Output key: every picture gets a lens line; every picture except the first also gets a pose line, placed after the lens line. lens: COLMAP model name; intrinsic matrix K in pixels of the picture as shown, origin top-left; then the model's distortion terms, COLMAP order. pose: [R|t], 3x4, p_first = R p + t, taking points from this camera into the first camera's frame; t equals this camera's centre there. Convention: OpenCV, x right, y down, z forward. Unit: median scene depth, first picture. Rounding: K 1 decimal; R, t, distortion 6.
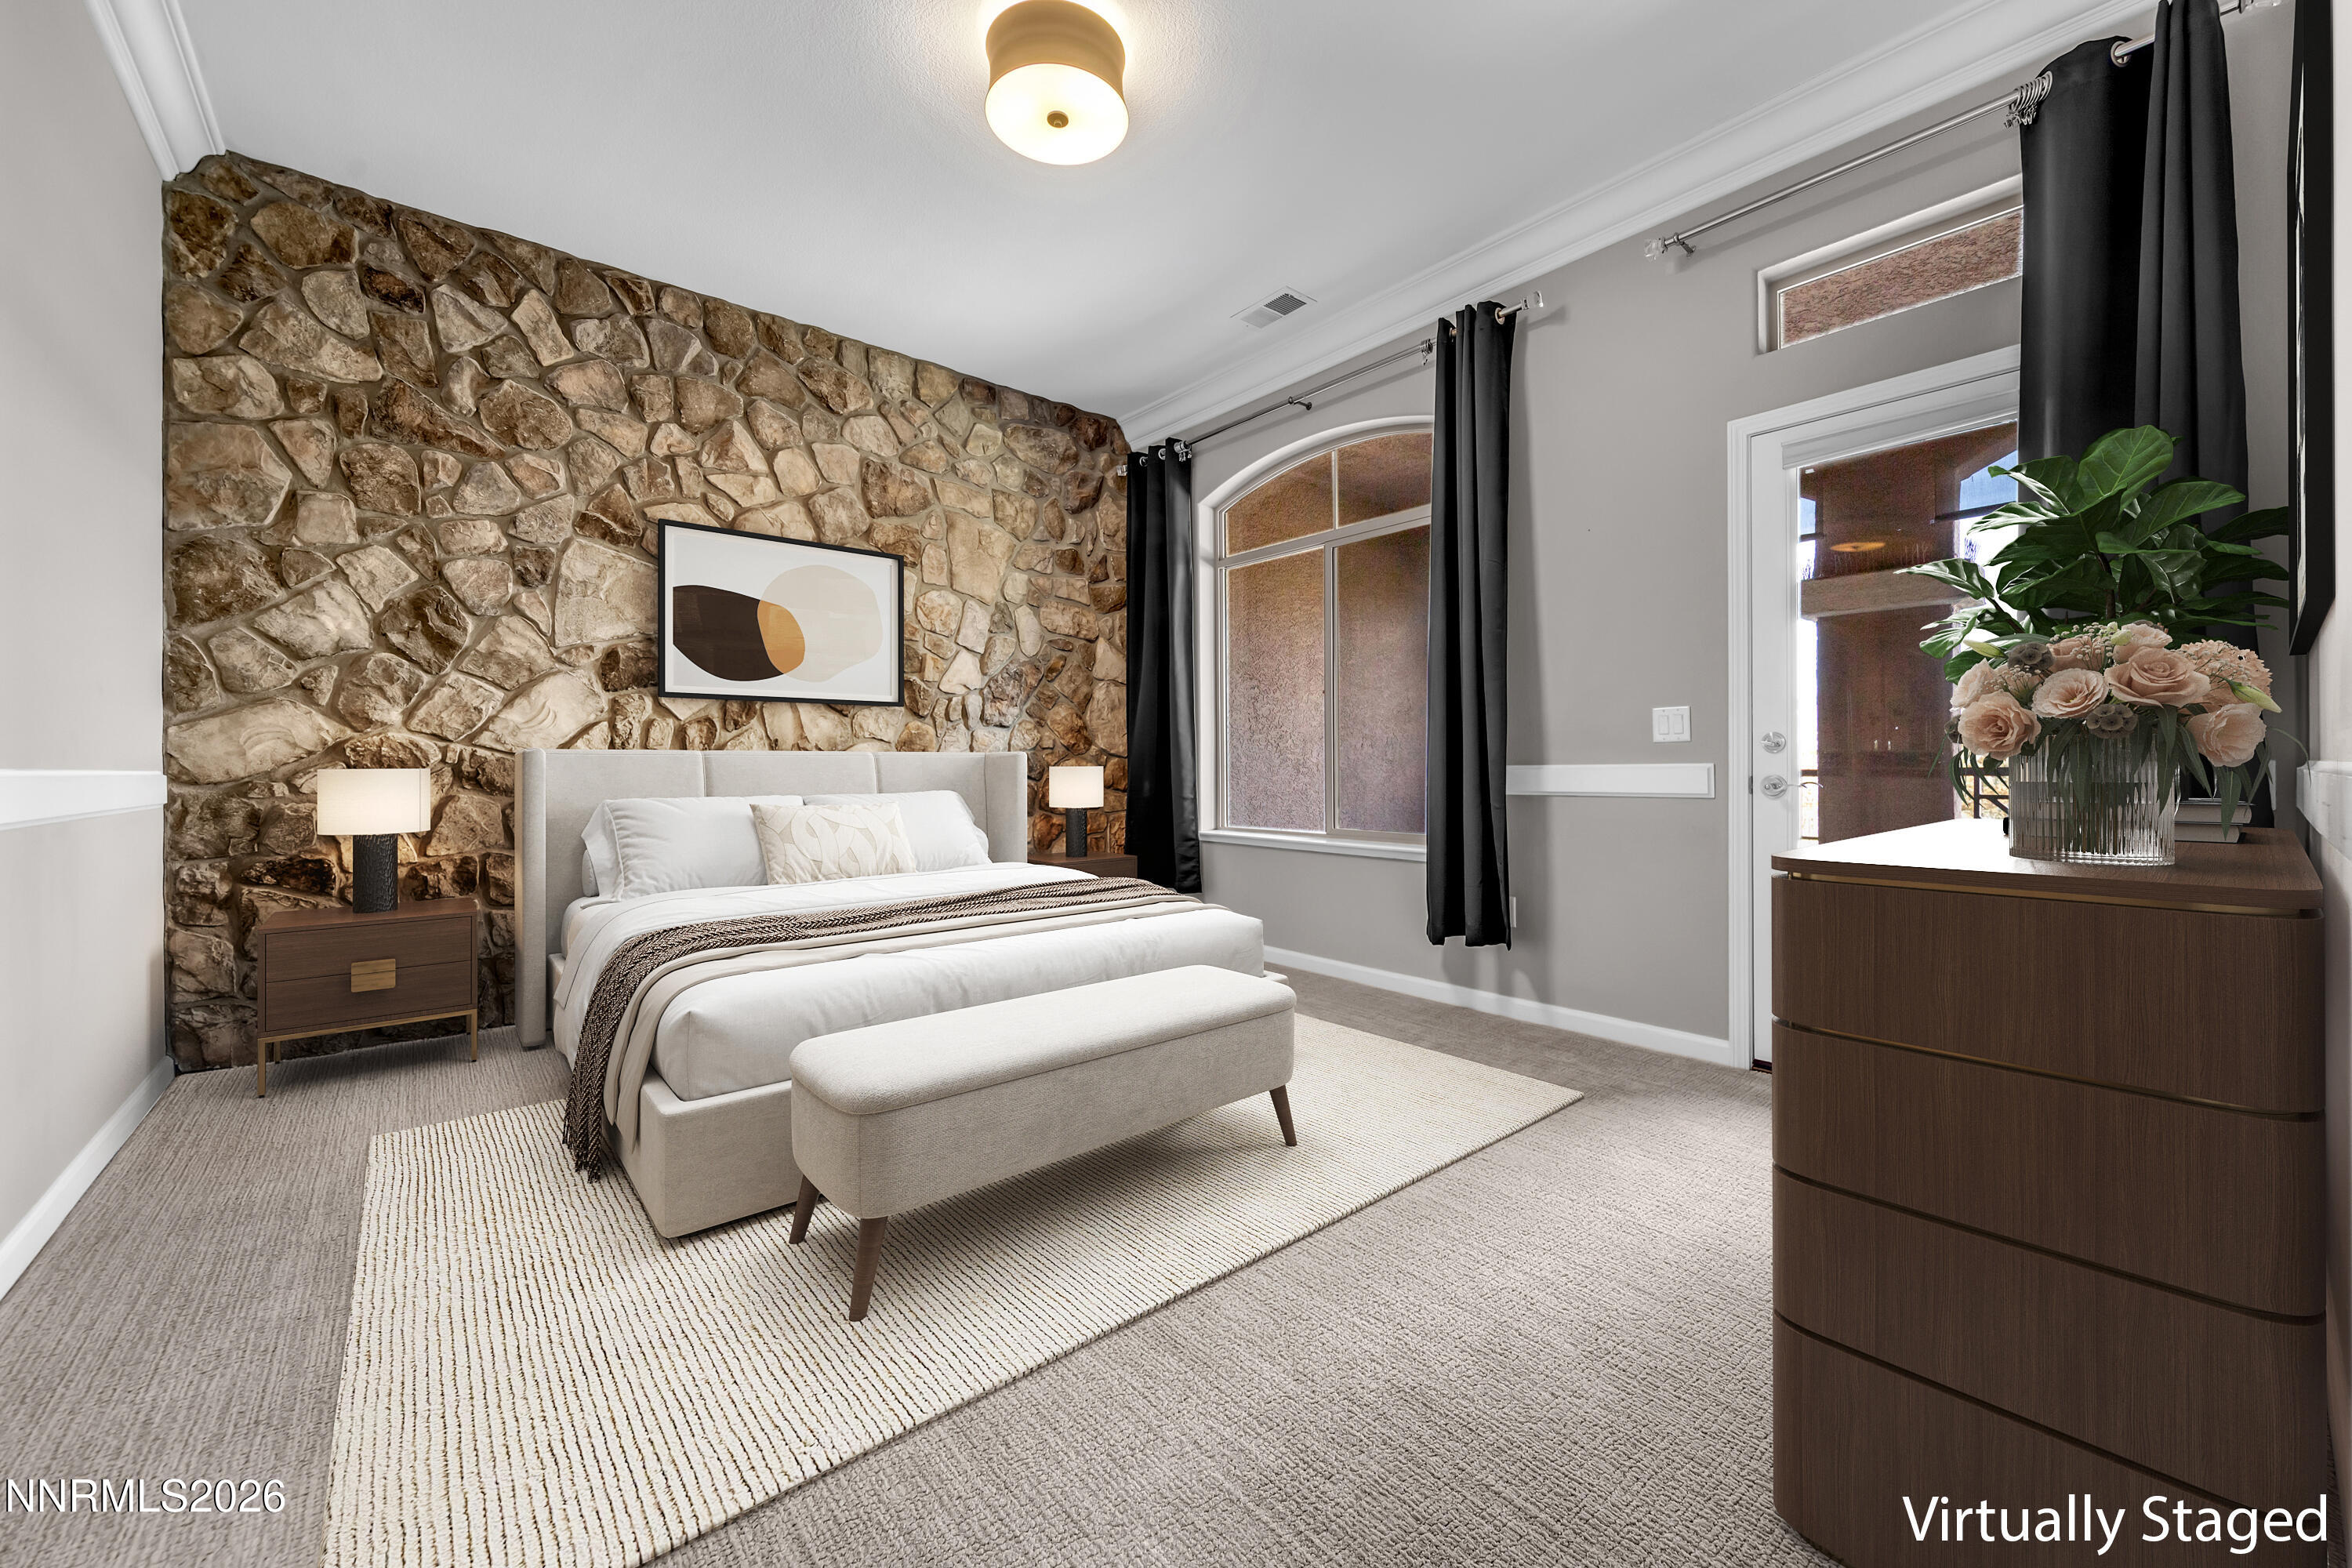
lens RADIAL K [[906.1, 0, 1178.4], [0, 906.1, 776.6], [0, 0, 1]] dist [0.002057, 0.000165]
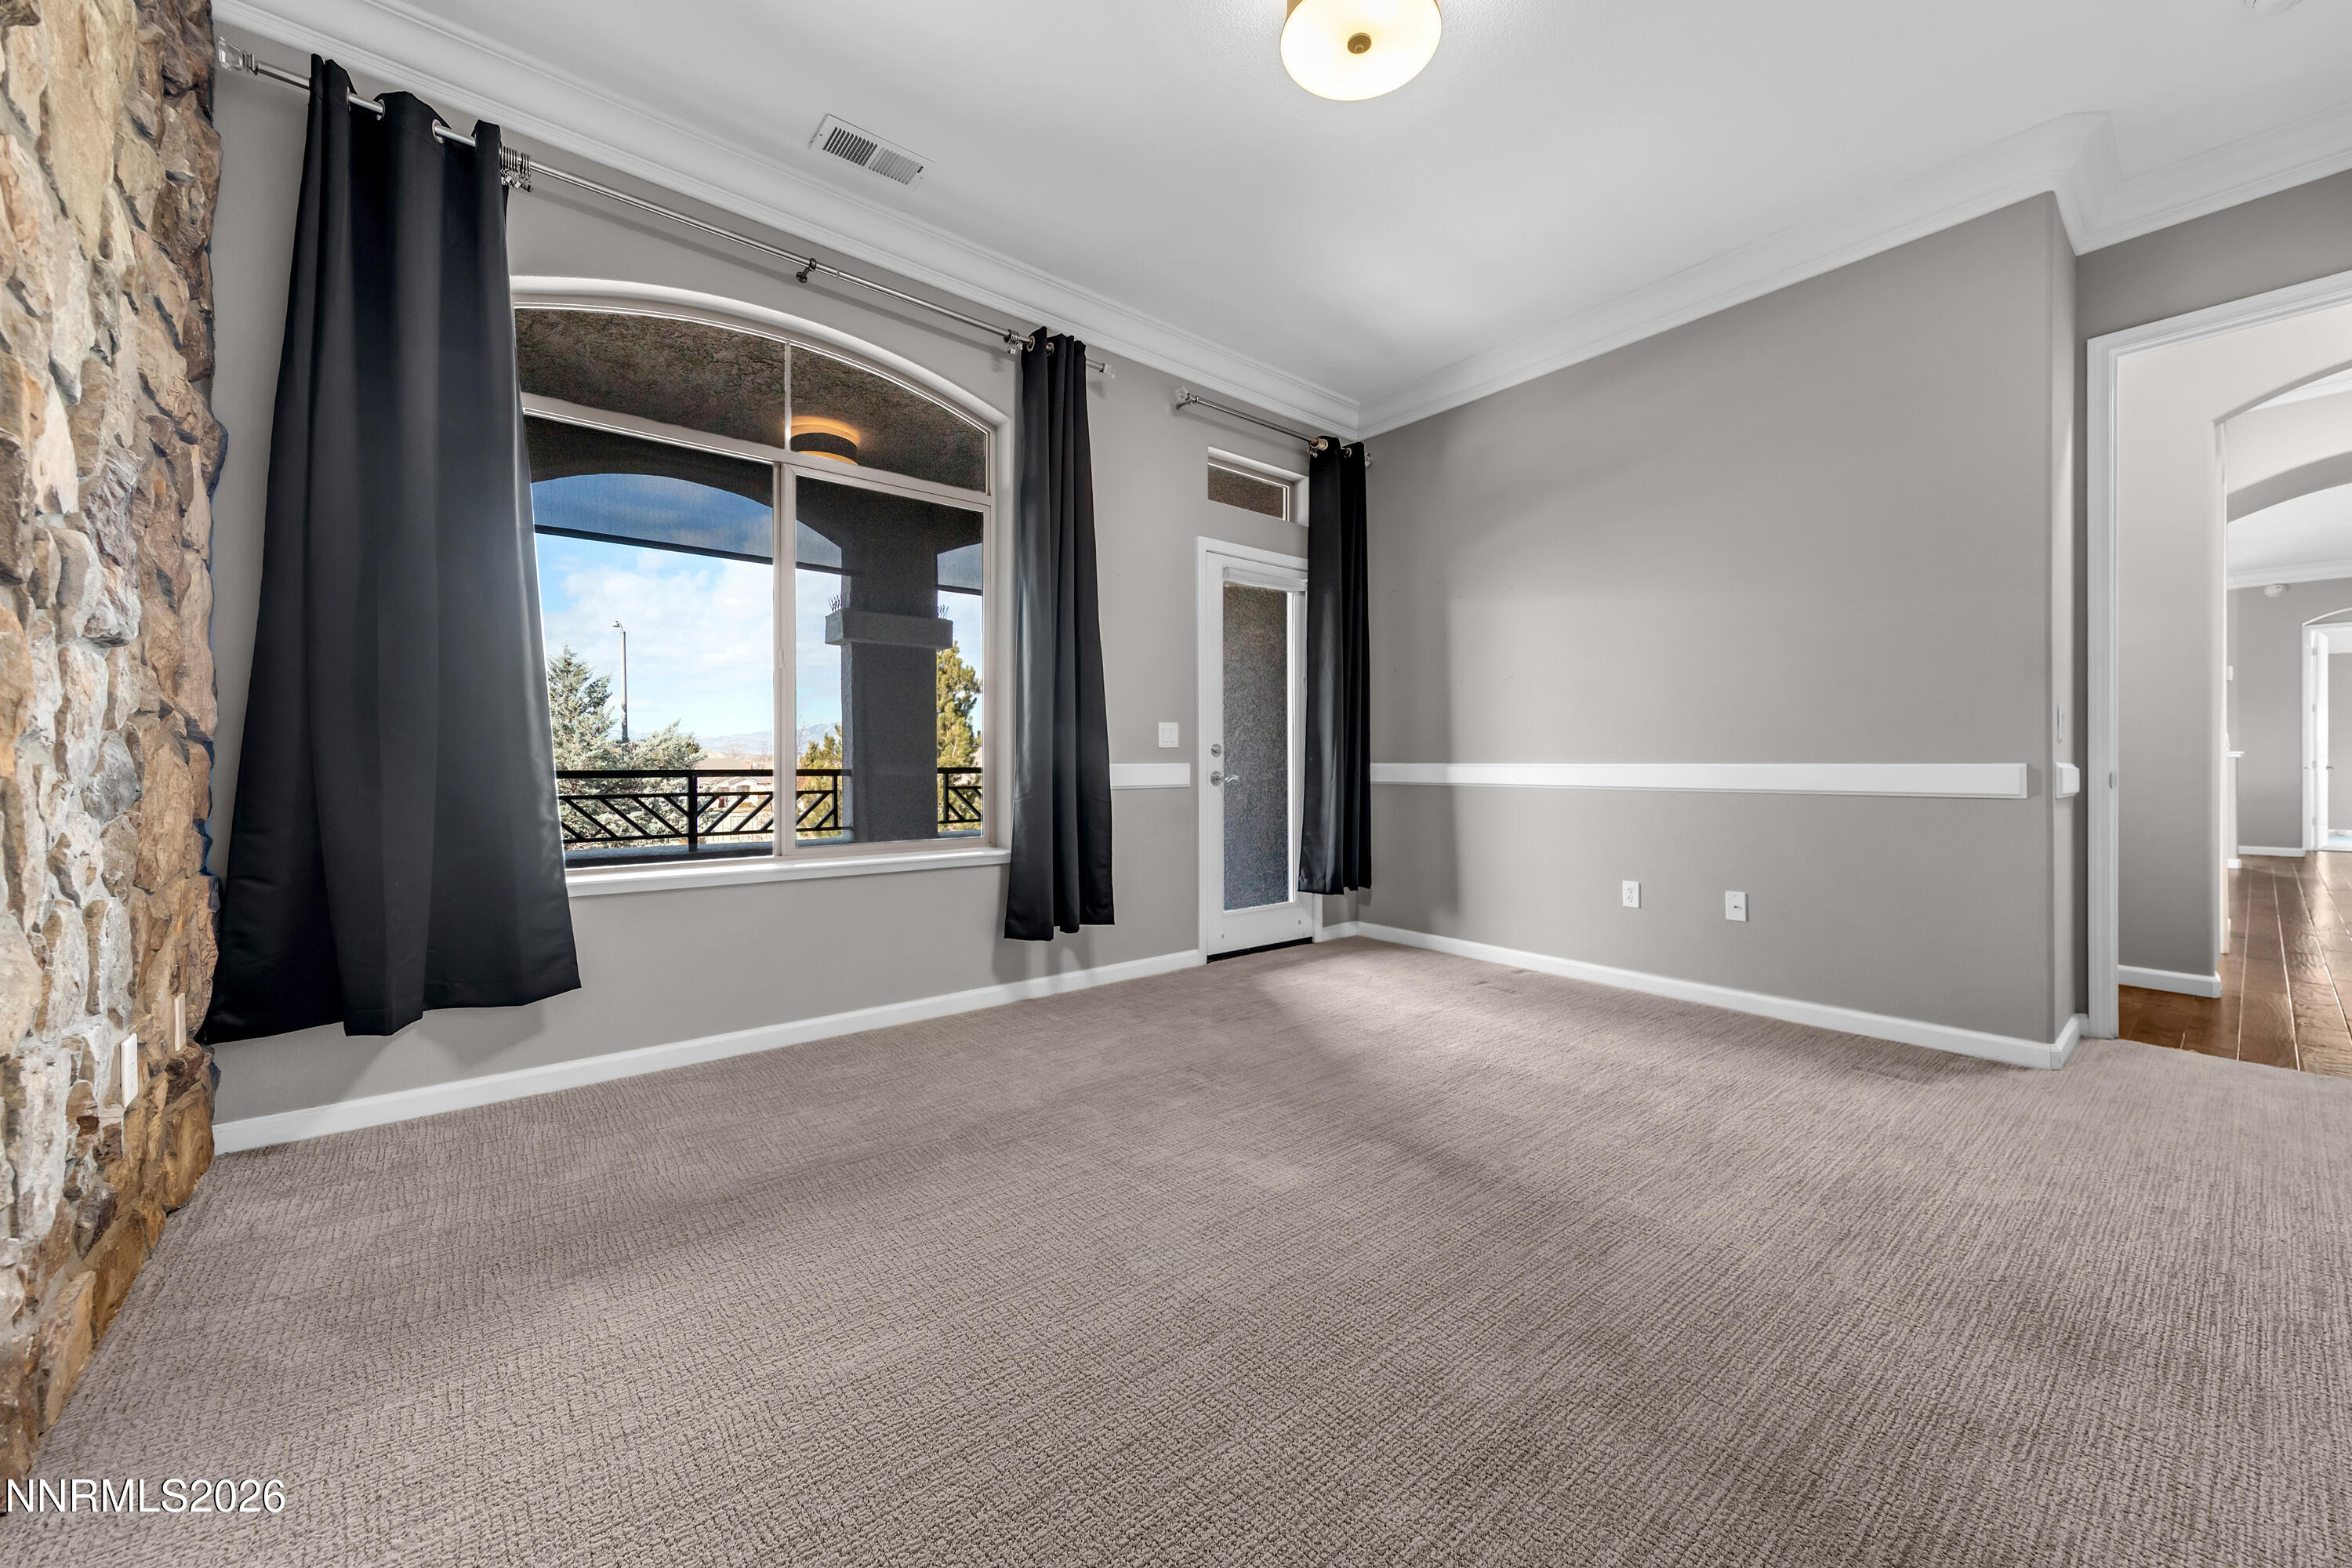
lens RADIAL K [[906.1, 0, 1189.5], [0, 906.1, 767.0], [0, 0, 1]] dist [0.002057, 0.000165]
pose [[-0.005084, 0.005690, 0.999971, -0.737273], [0.010109, 0.999933, -0.005639, -0.000763], [-0.999936, 0.010080, -0.005141, 0.850829]]
